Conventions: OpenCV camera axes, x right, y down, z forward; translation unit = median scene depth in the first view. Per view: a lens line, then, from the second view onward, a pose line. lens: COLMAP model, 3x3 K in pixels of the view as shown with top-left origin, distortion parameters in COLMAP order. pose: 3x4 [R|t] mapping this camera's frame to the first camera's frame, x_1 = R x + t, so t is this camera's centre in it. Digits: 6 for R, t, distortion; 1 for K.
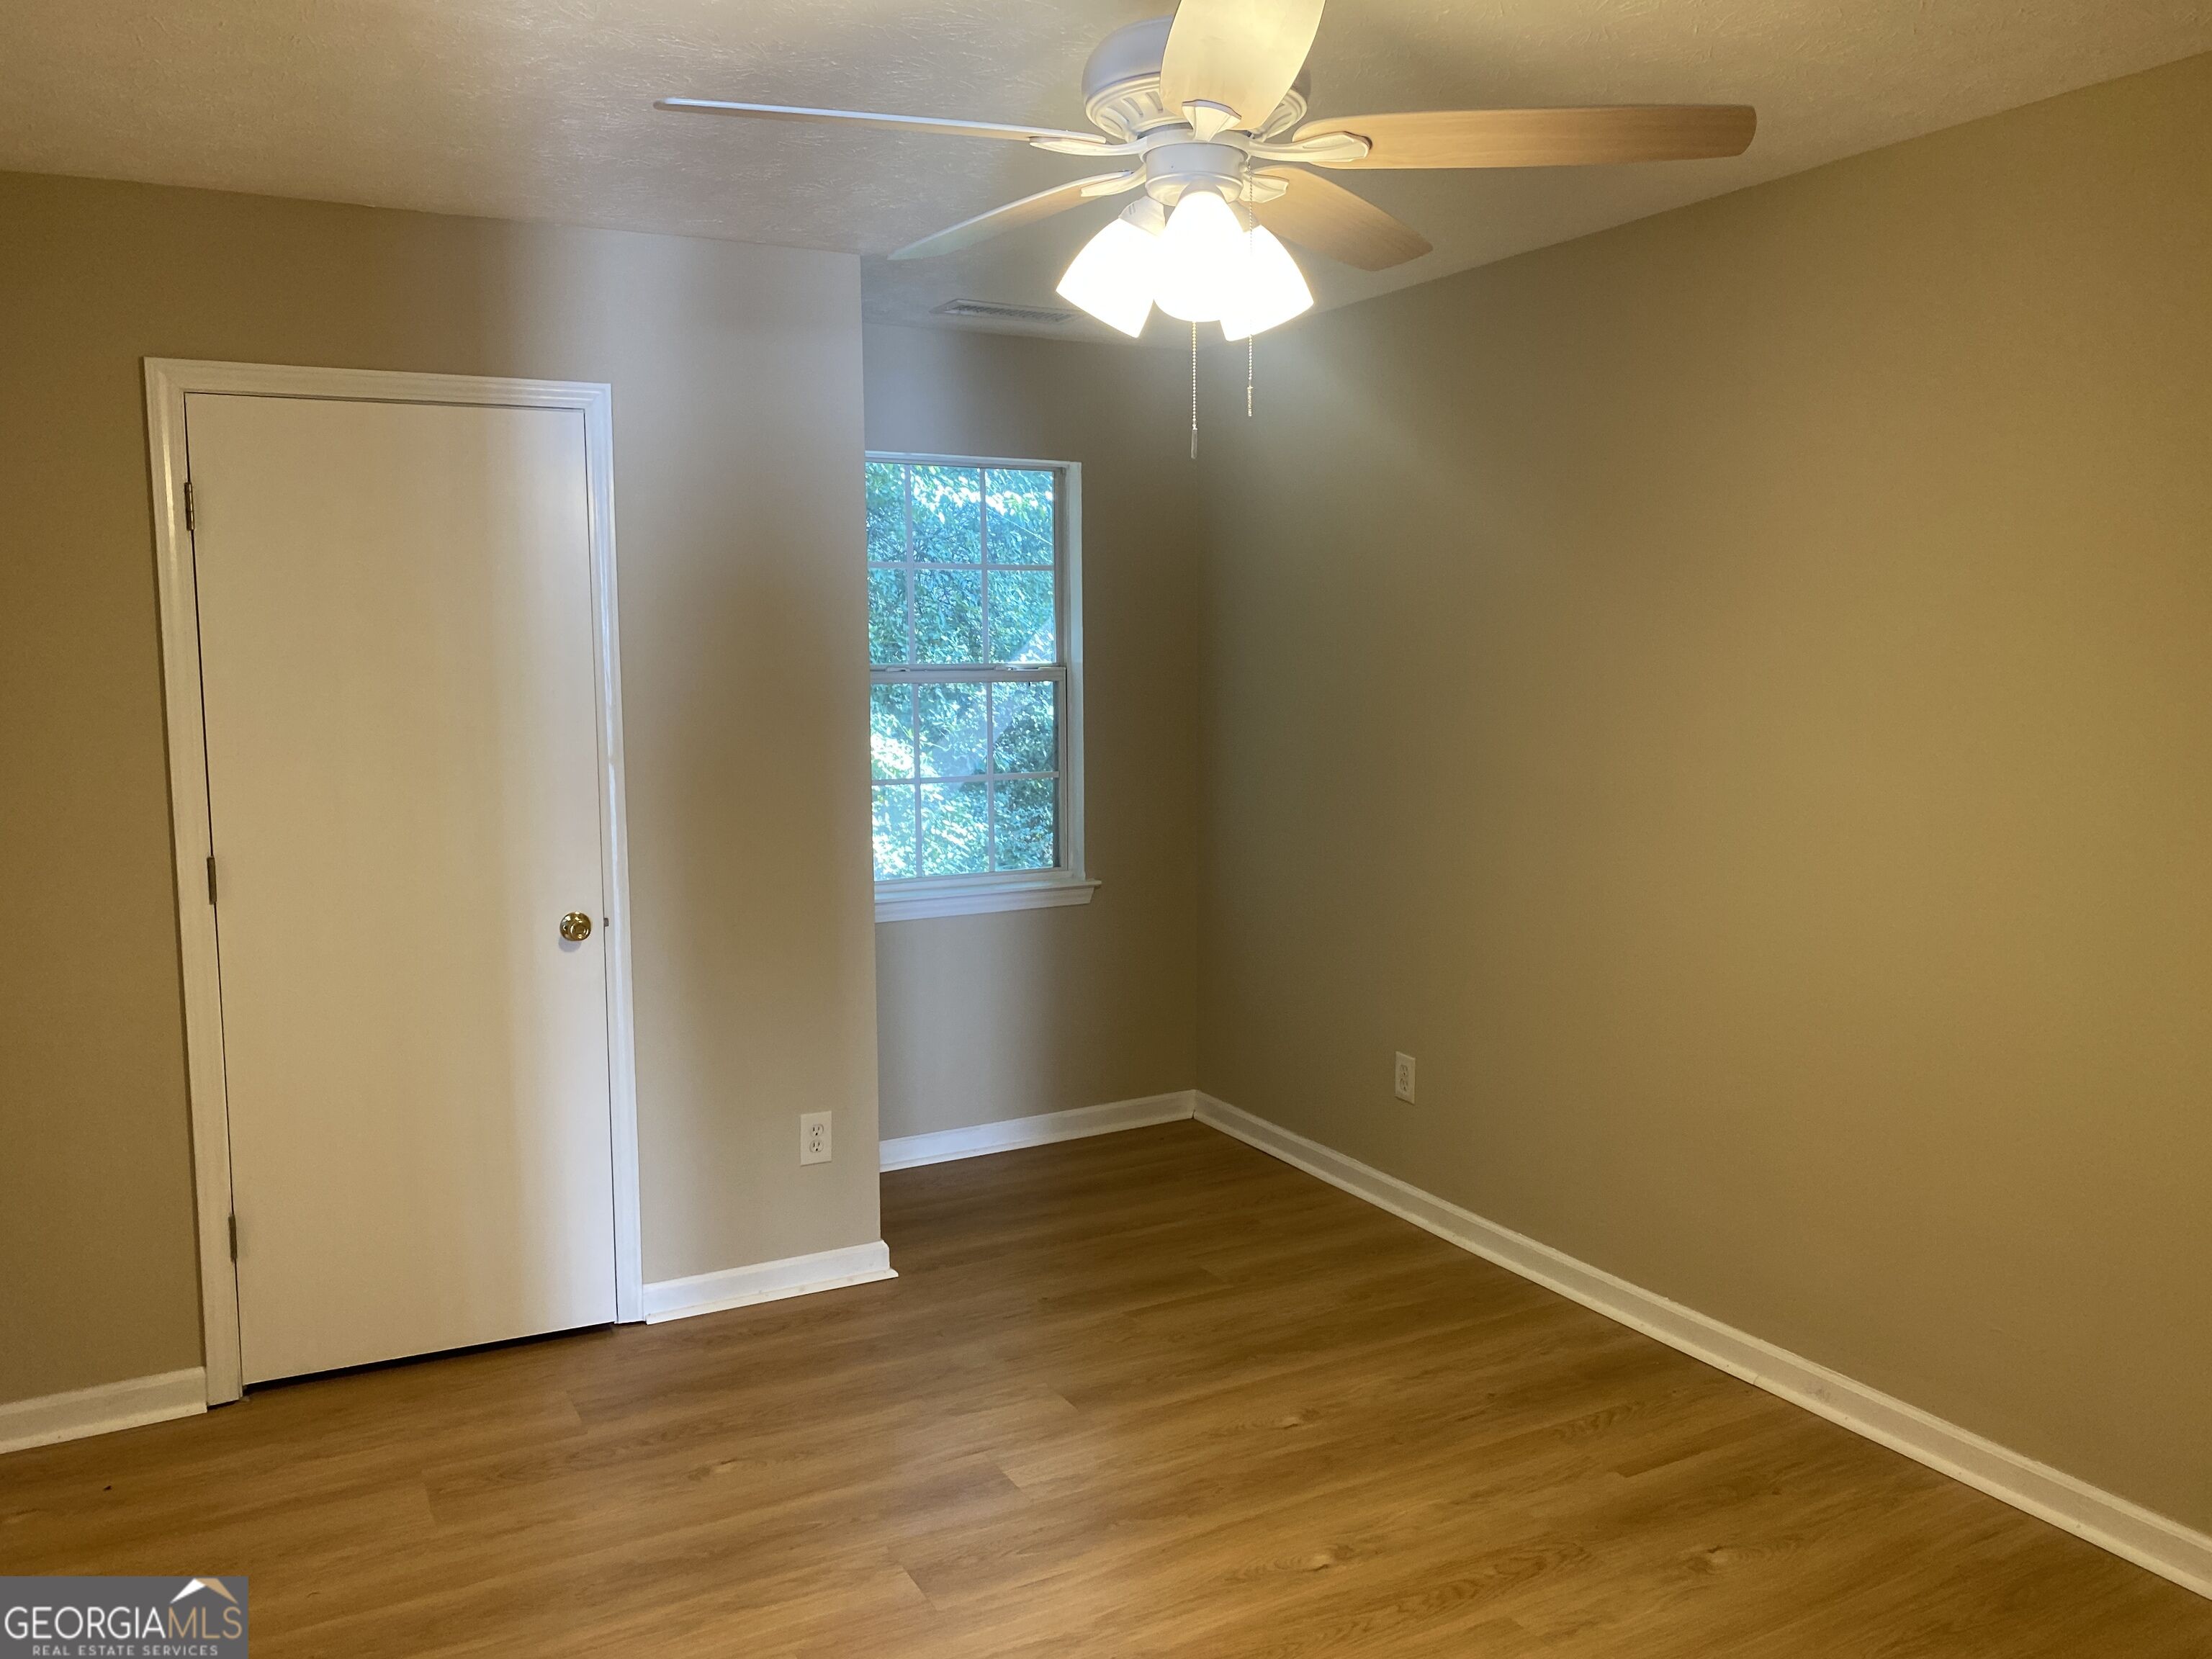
lens RADIAL K [[1712.5, 0, 1126.5], [0, 1712.5, 815.7], [0, 0, 1]] dist [0.048114, -0.043467]
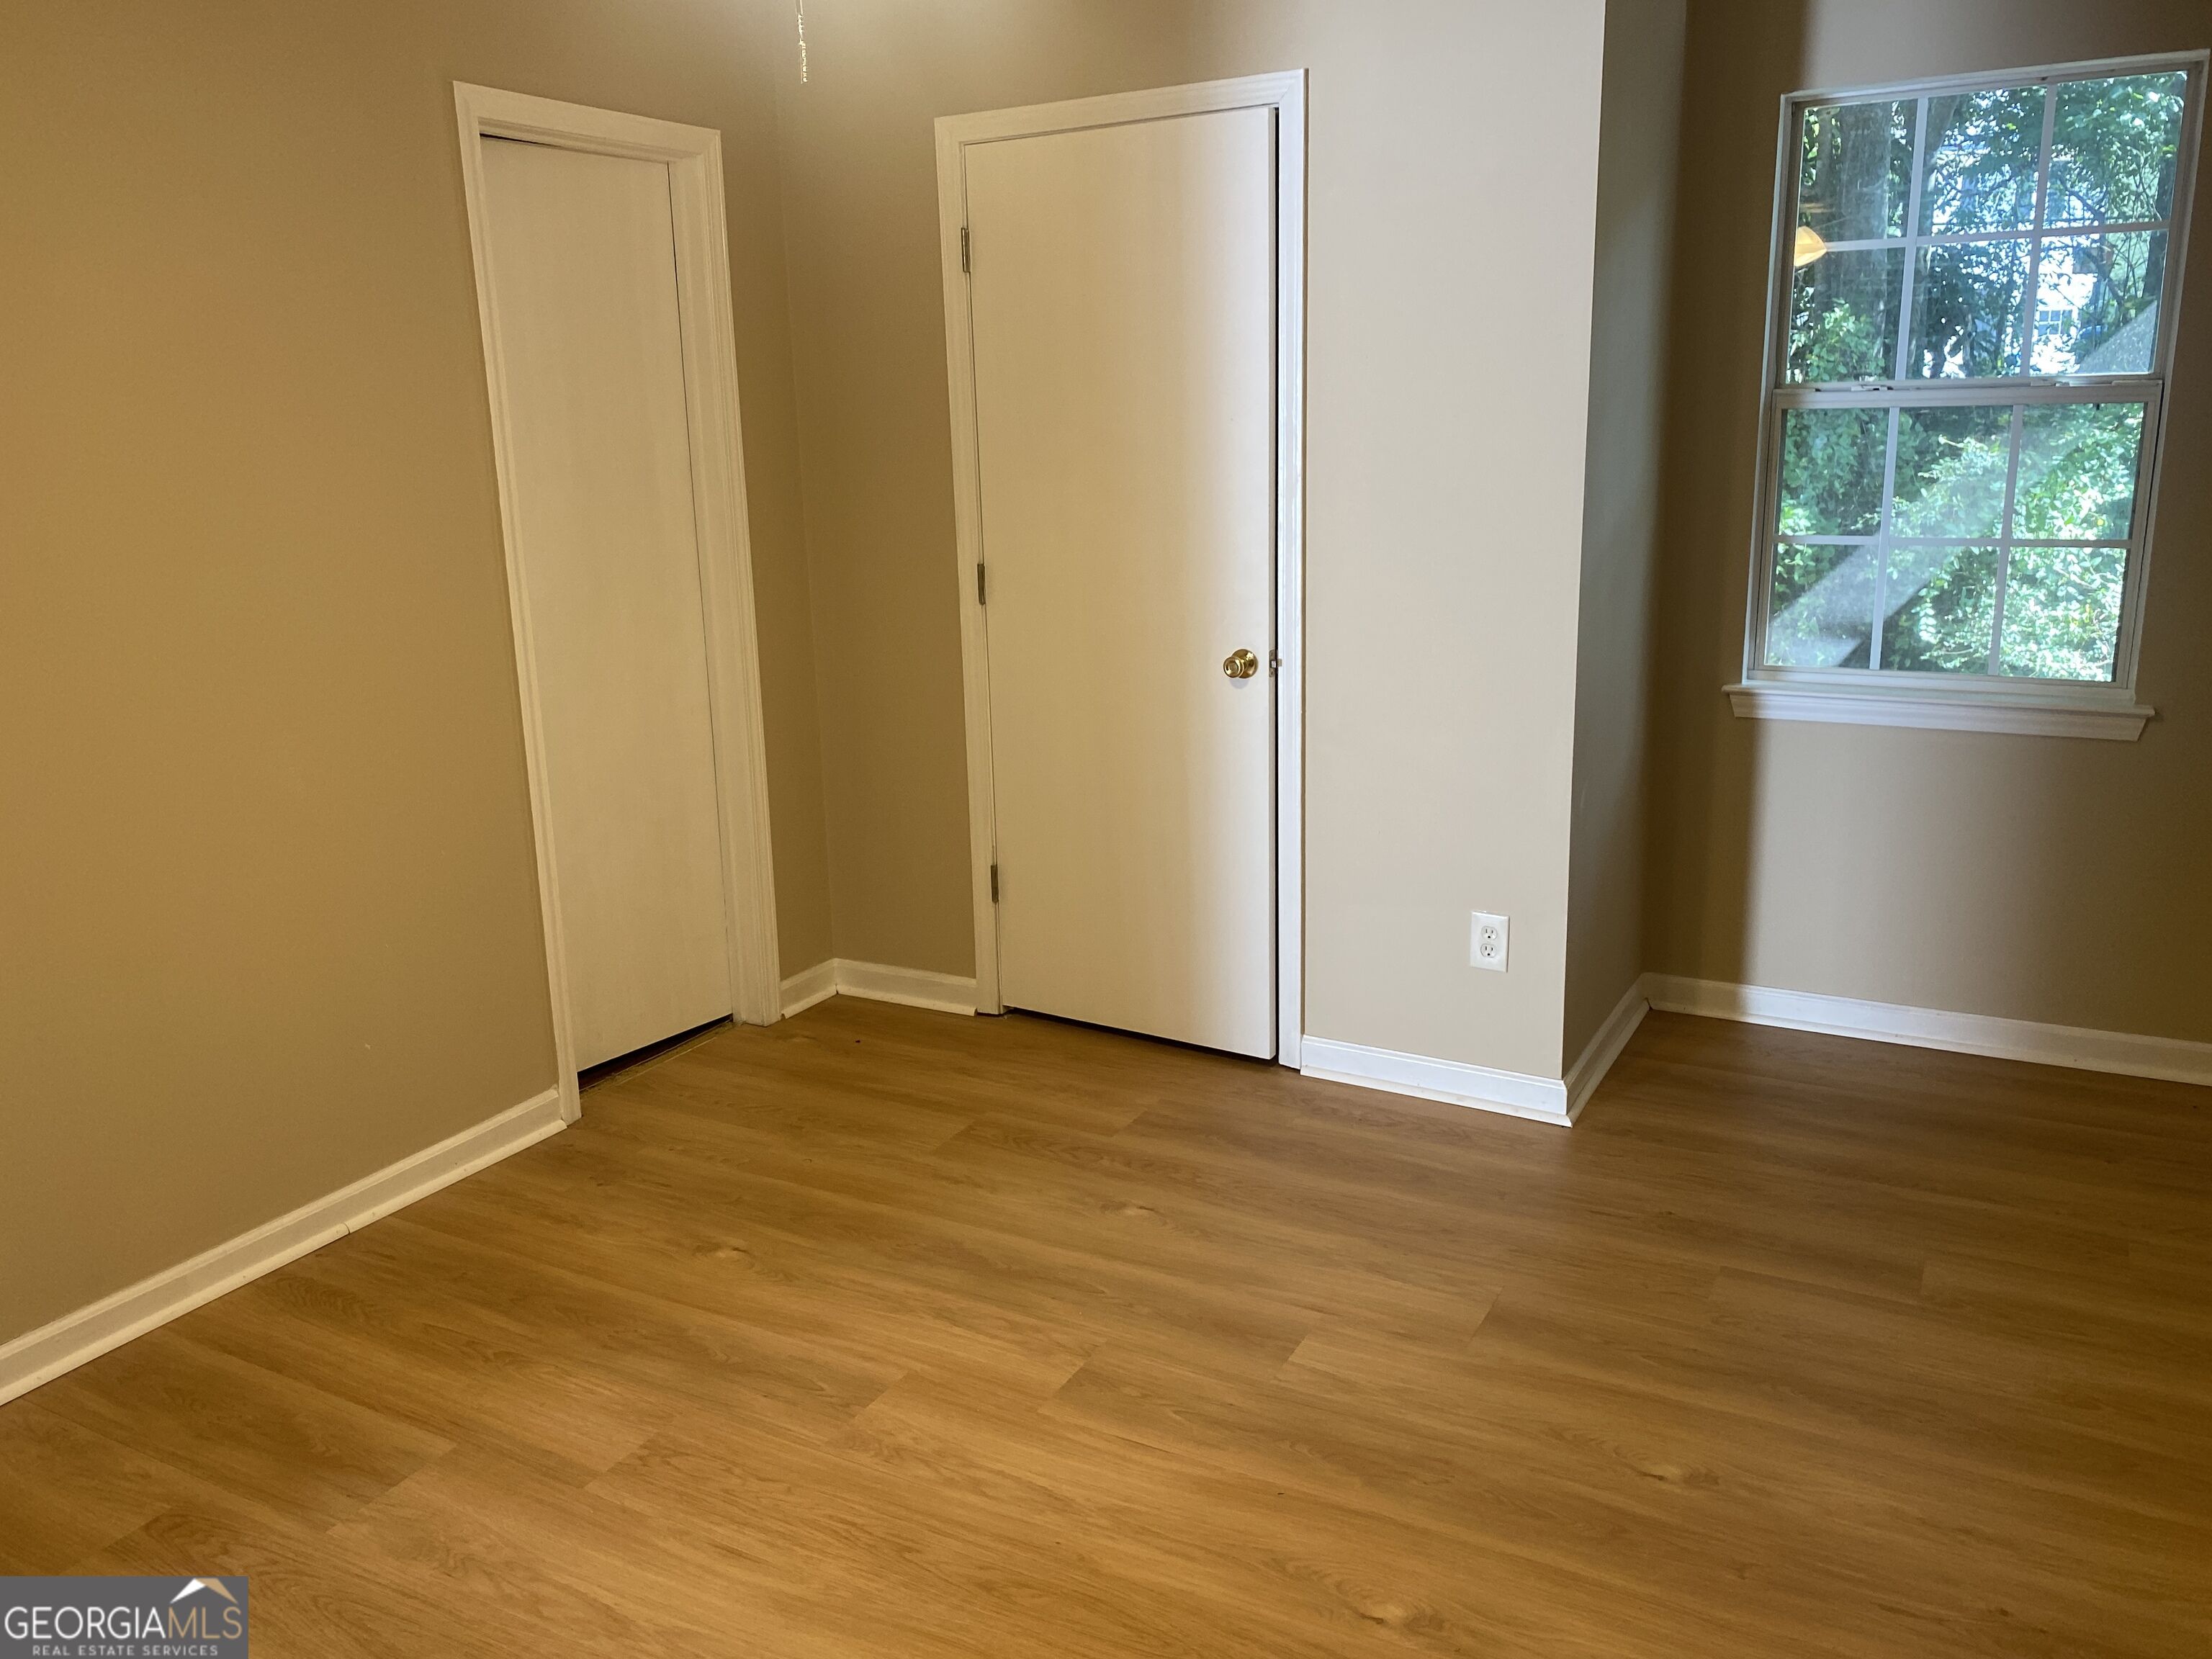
lens RADIAL K [[1712.5, 0, 1117.6], [0, 1712.5, 827.3], [0, 0, 1]] dist [0.048114, -0.043467]
pose [[0.542220, 0.202128, -0.815562, 0.509901], [-0.068106, 0.978013, 0.197109, -0.036329], [0.837472, -0.051332, 0.544065, 0.439662]]
